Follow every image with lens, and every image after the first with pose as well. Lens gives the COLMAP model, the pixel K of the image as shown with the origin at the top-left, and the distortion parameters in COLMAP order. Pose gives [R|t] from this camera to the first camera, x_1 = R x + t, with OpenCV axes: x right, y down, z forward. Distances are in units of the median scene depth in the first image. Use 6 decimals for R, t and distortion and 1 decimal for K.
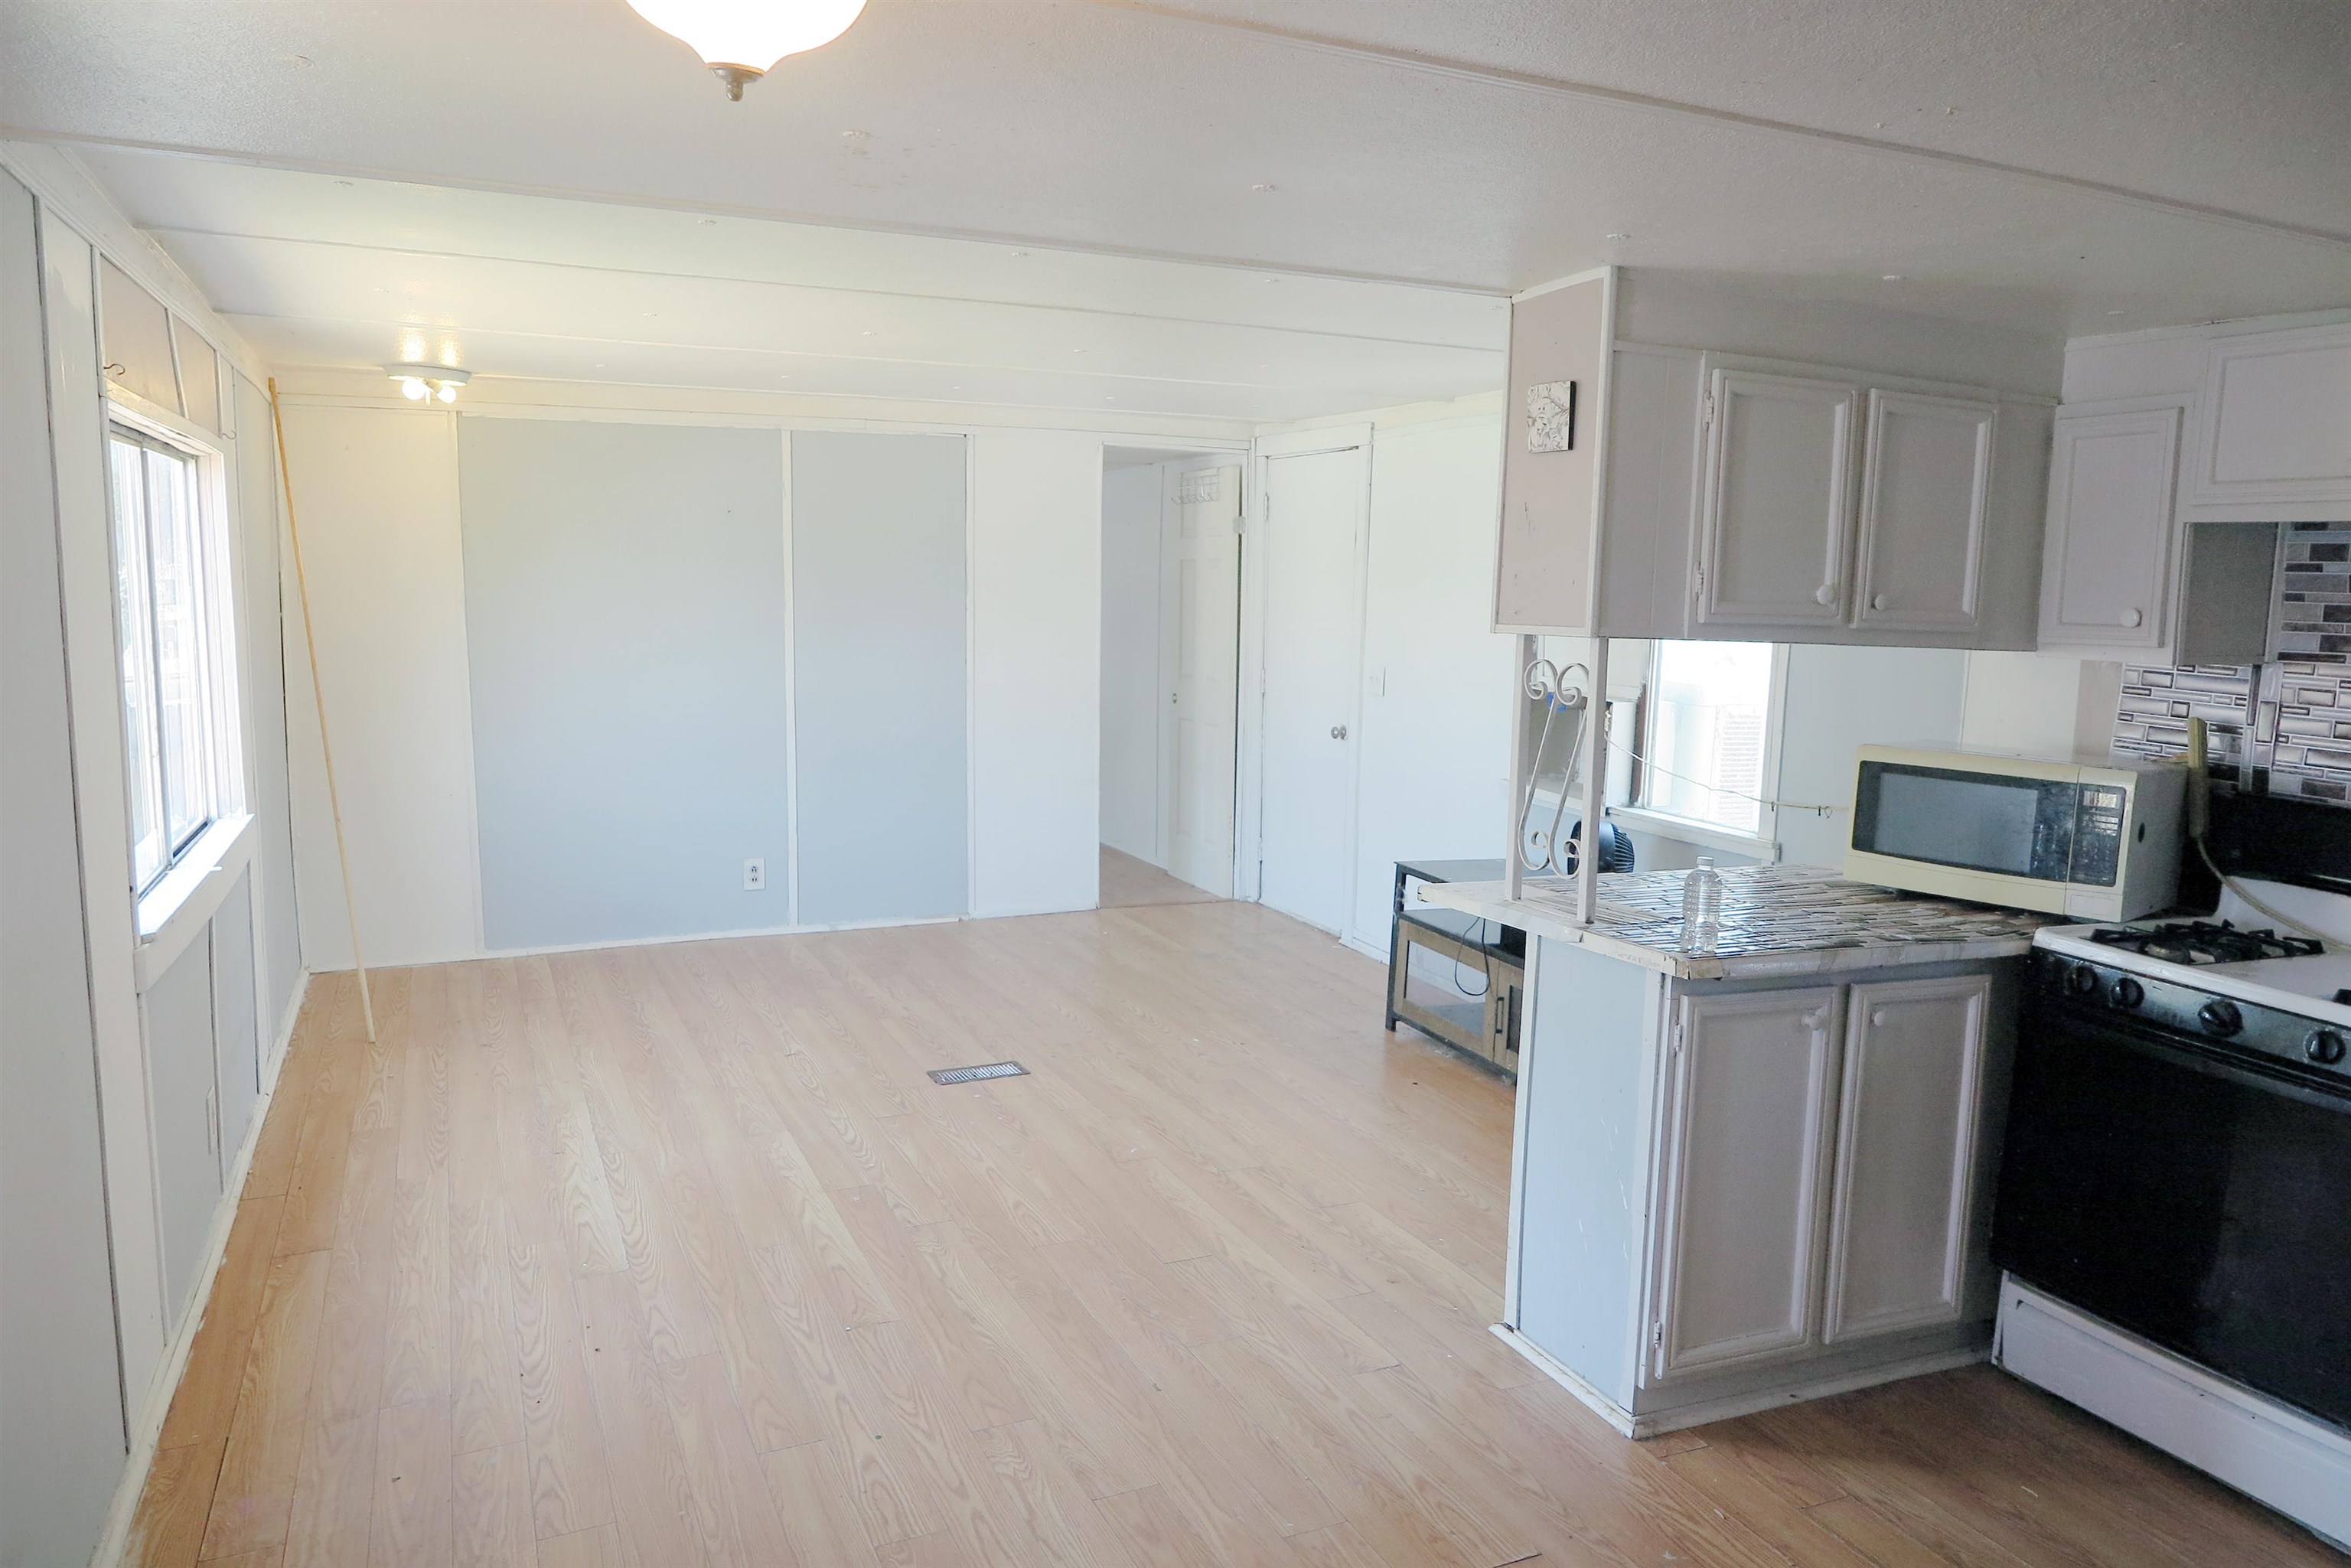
lens RADIAL K [[1656.4, 0, 1168.1], [0, 1656.4, 782.4], [0, 0, 1]] dist [0.013570, 0.008752]
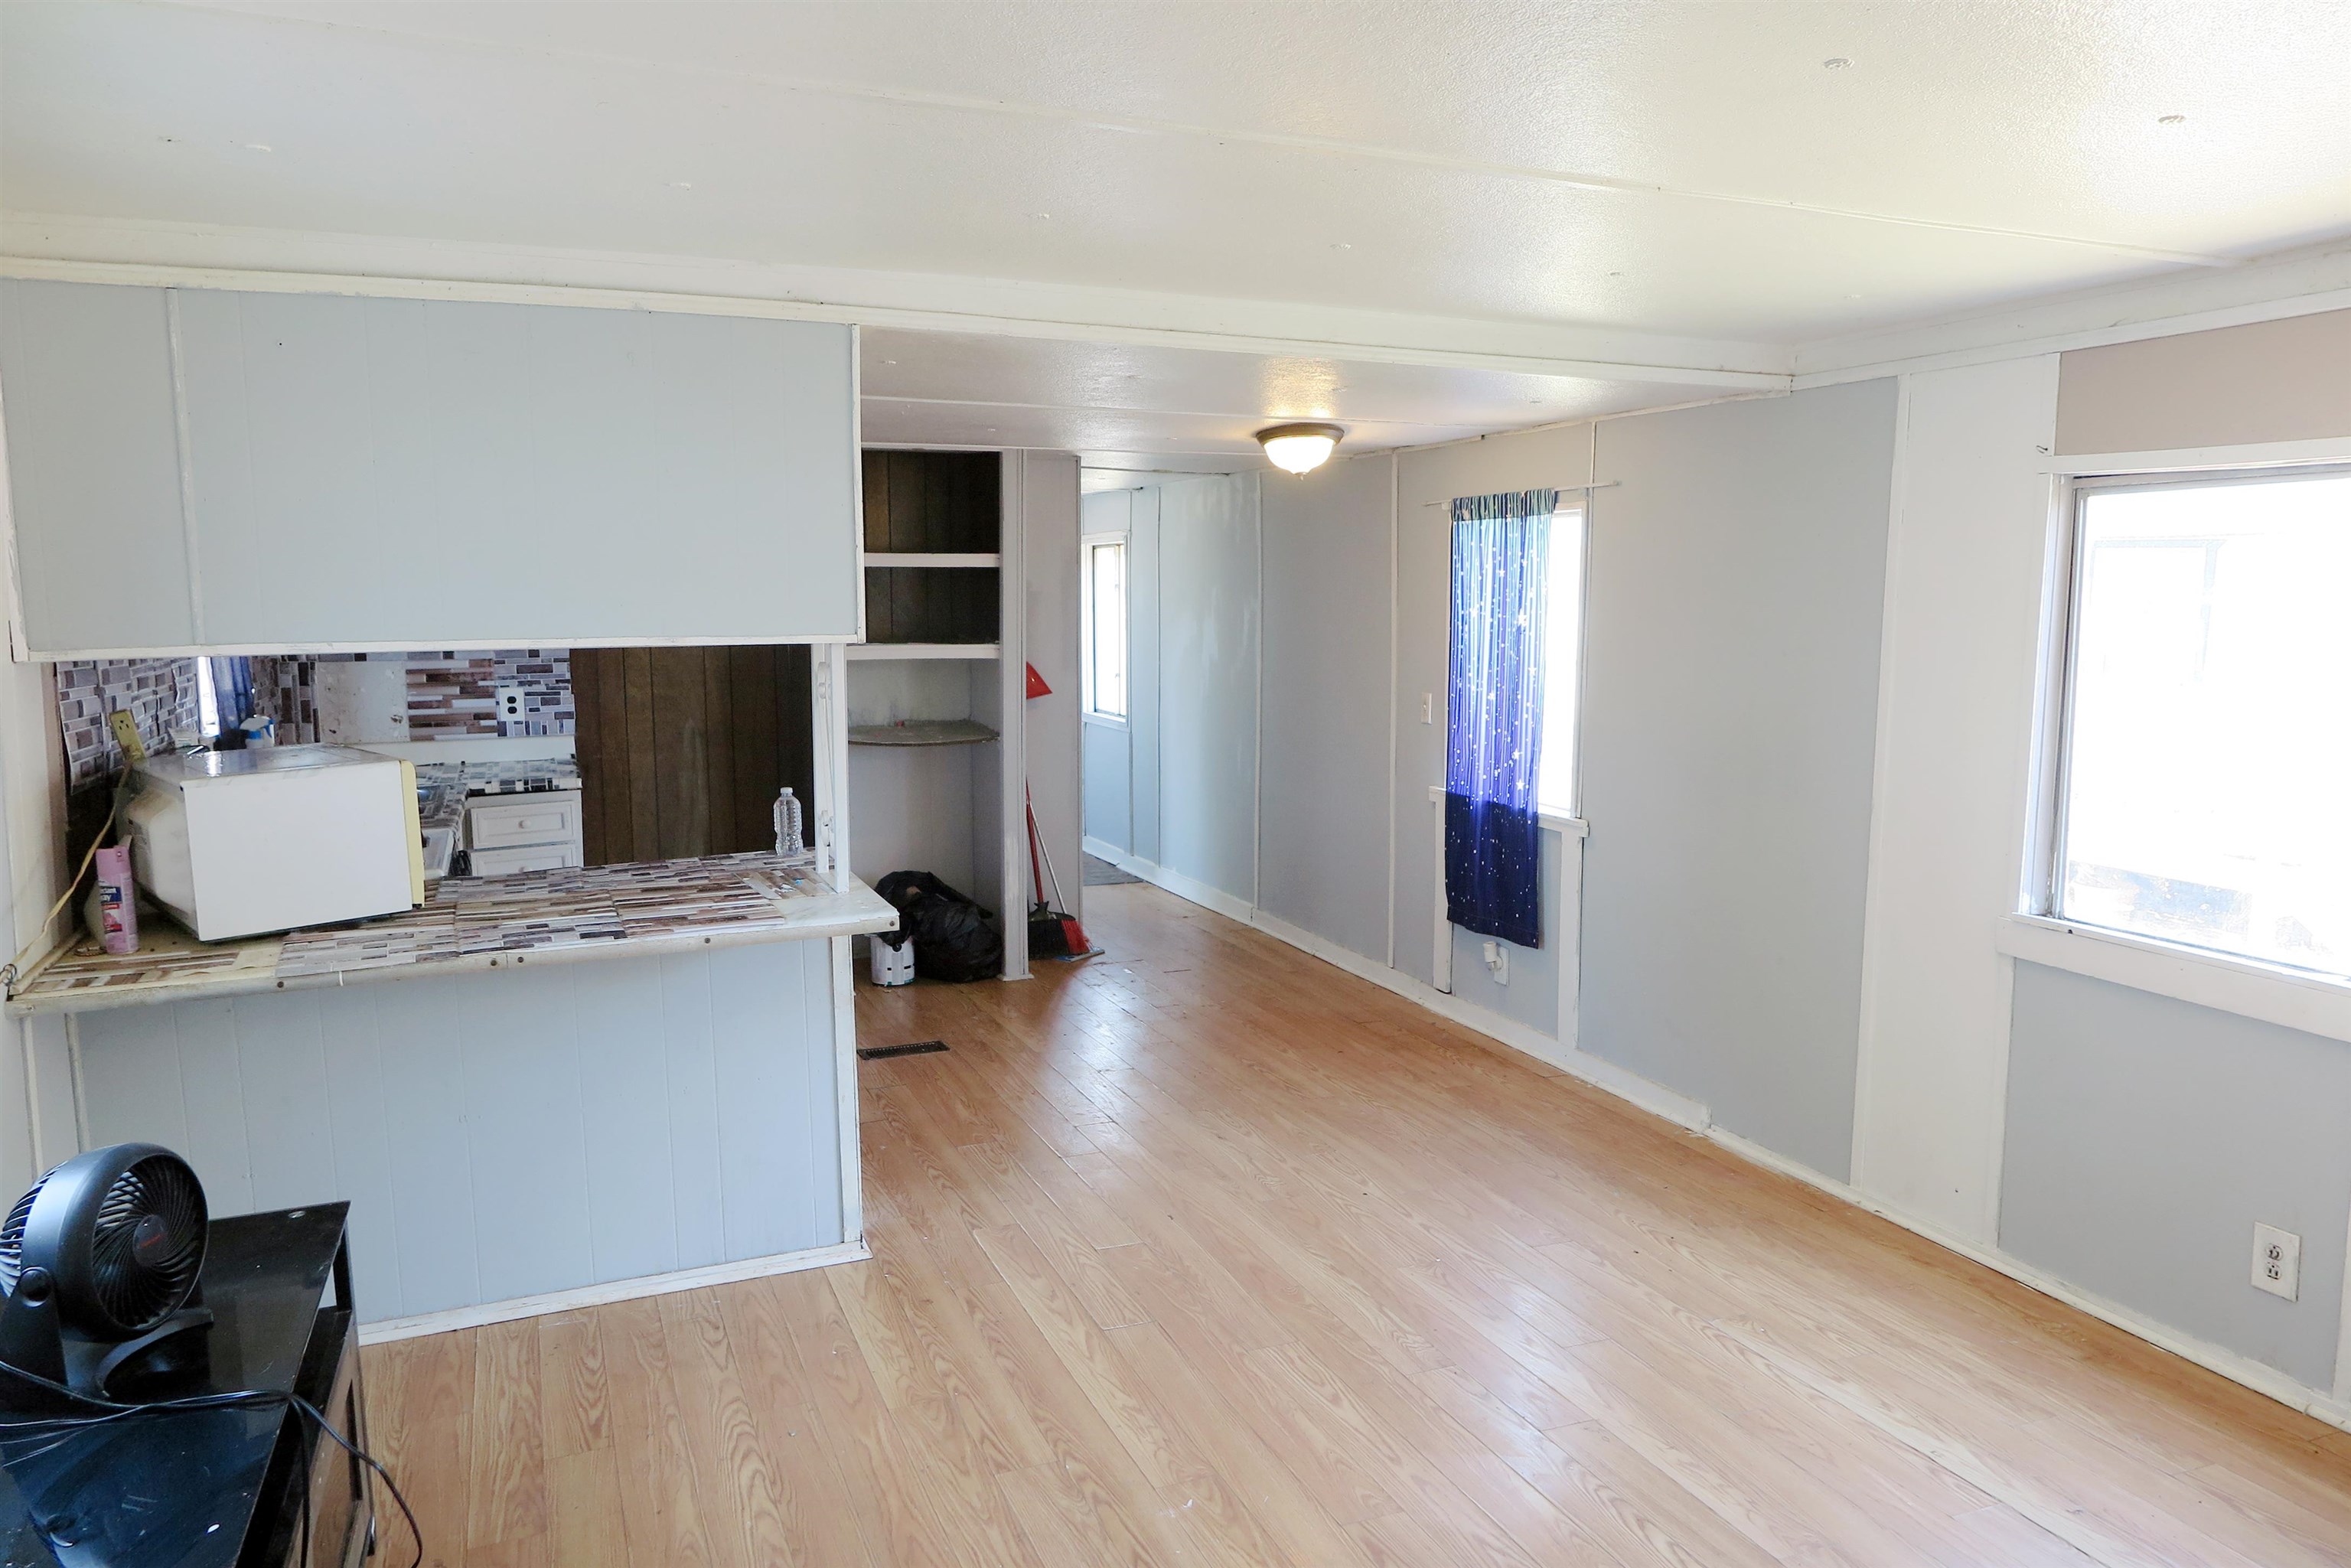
lens RADIAL K [[1656.4, 0, 1173.1], [0, 1656.4, 796.1], [0, 0, 1]] dist [0.013570, 0.008752]
pose [[-0.999176, -0.031810, 0.025226, -0.027992], [-0.024390, 0.967059, 0.253381, -0.253590], [-0.032455, 0.252557, -0.967038, 1.956016]]
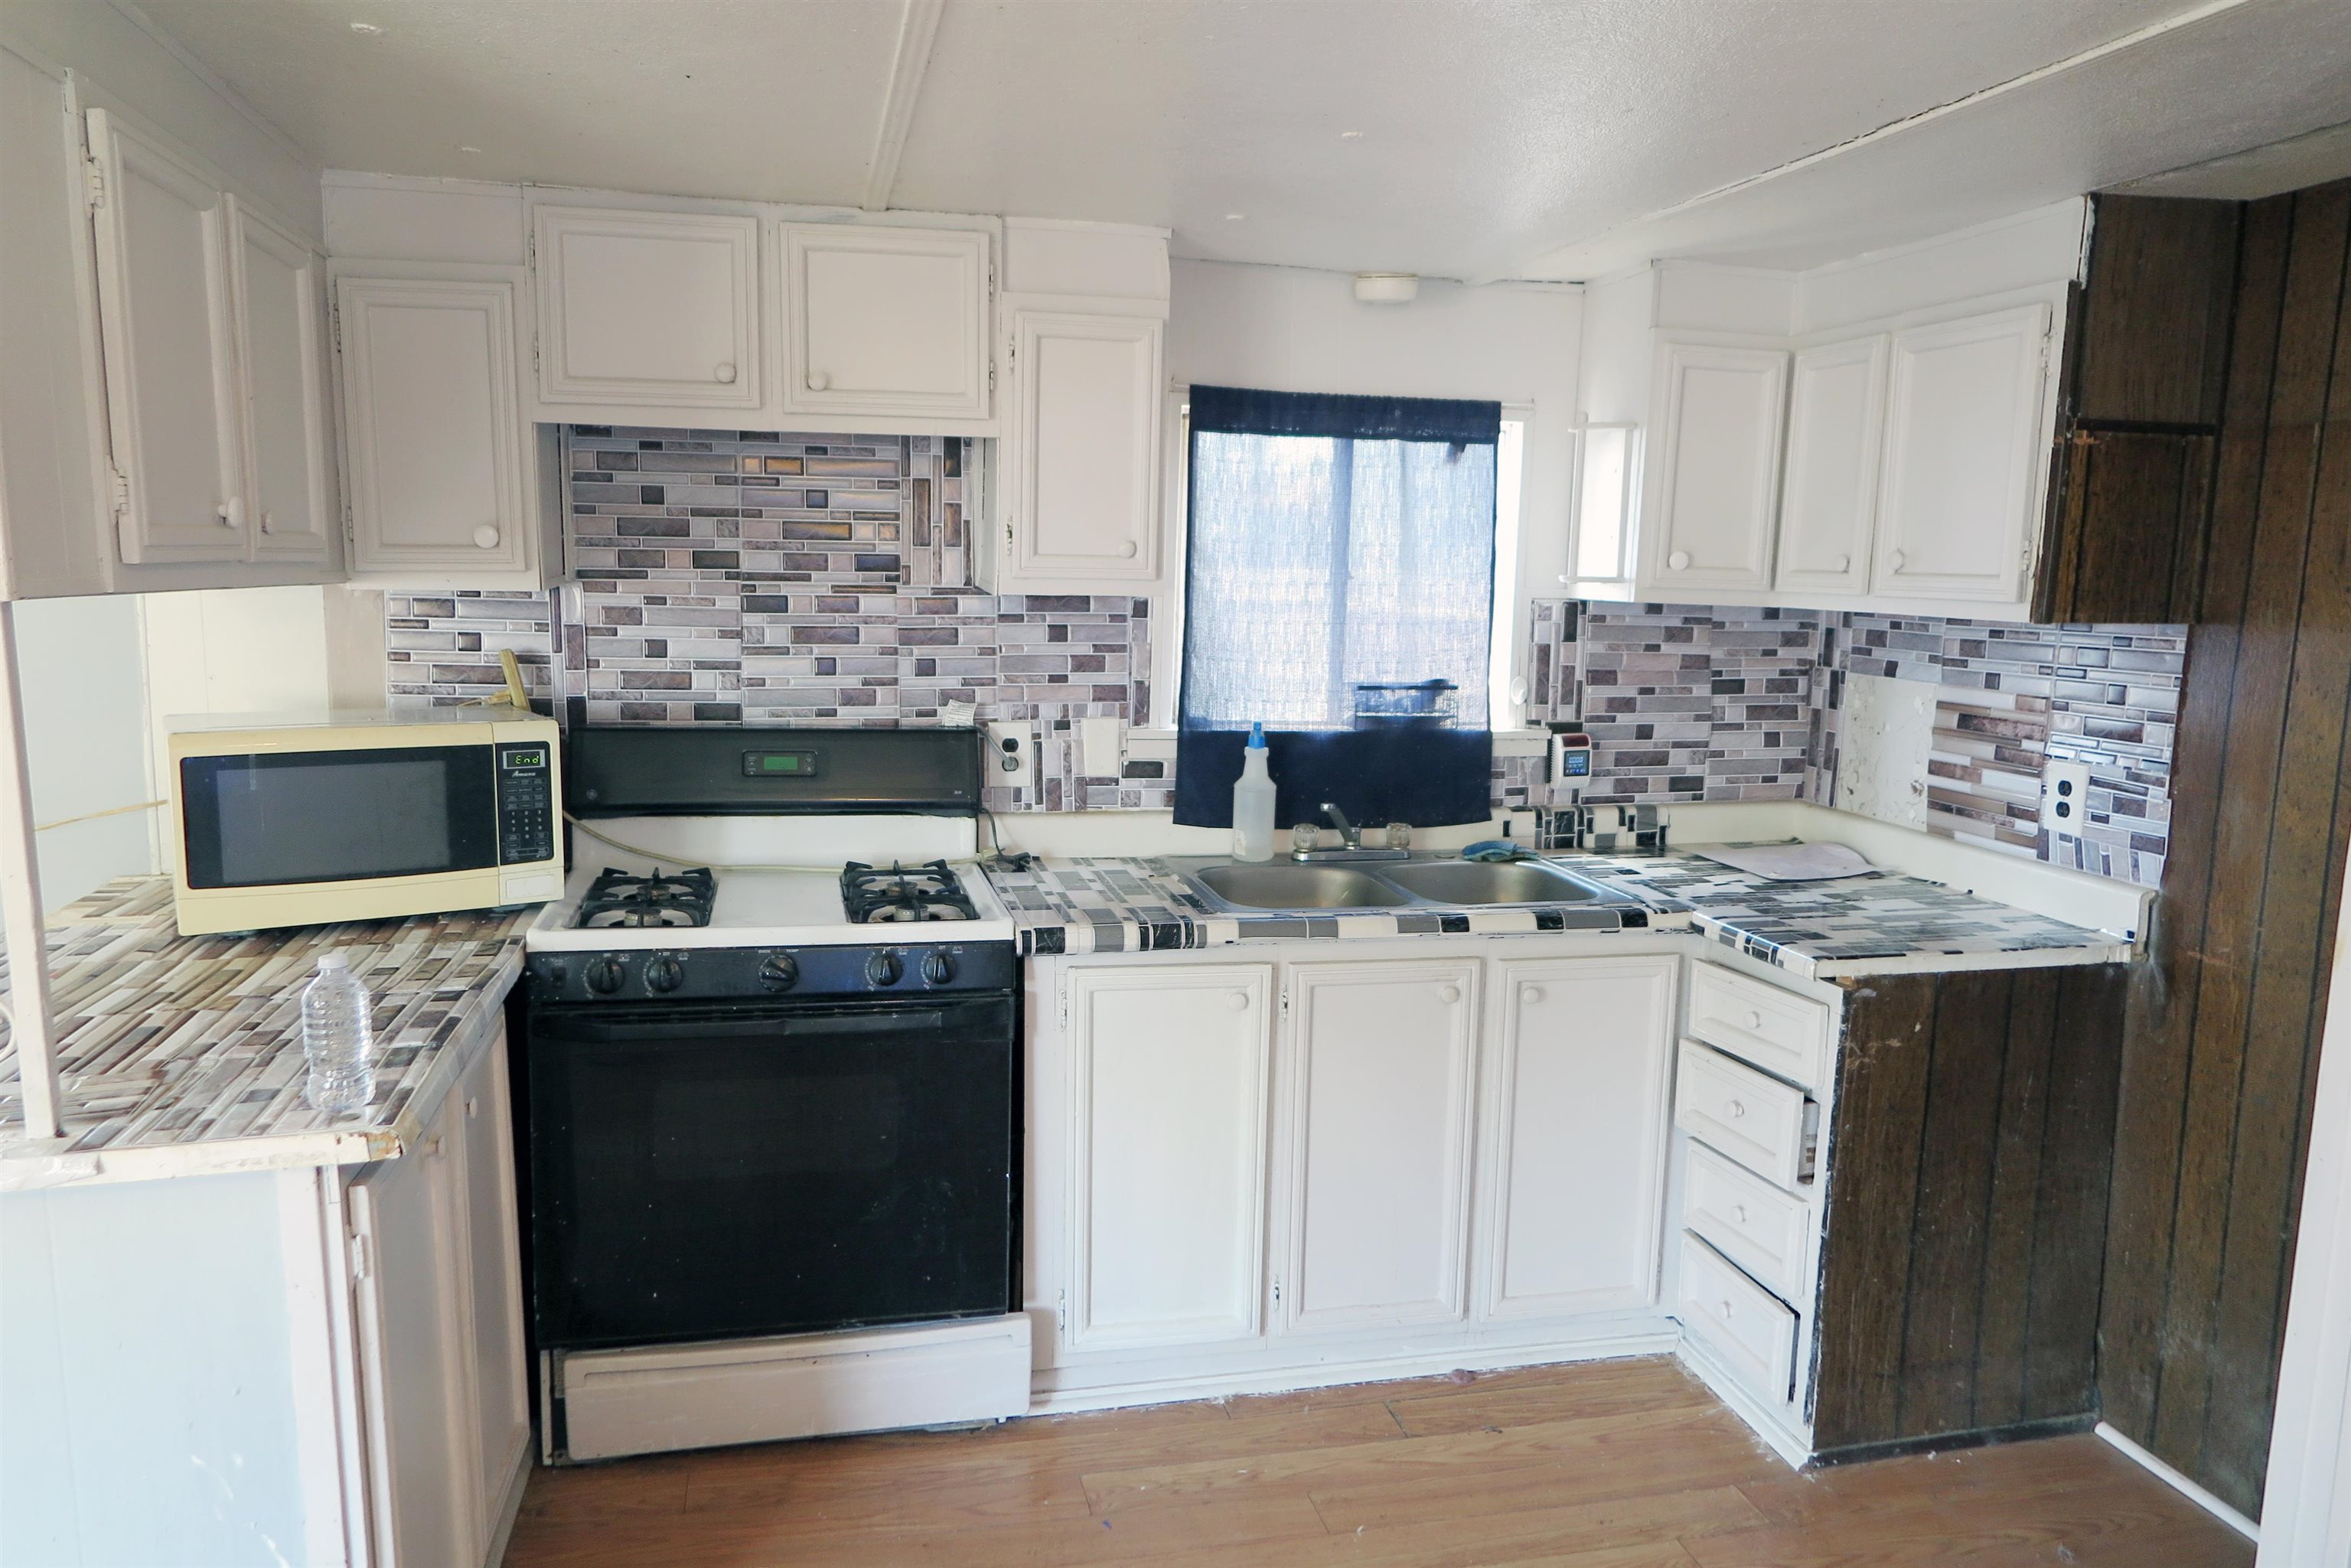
lens RADIAL K [[1656.4, 0, 1155.1], [0, 1656.4, 786.1], [0, 0, 1]] dist [0.013570, 0.008752]
pose [[0.200013, -0.172329, 0.964519, -0.167113], [0.111085, 0.982052, 0.152426, -0.065295], [-0.973476, 0.076656, 0.215566, 0.505986]]
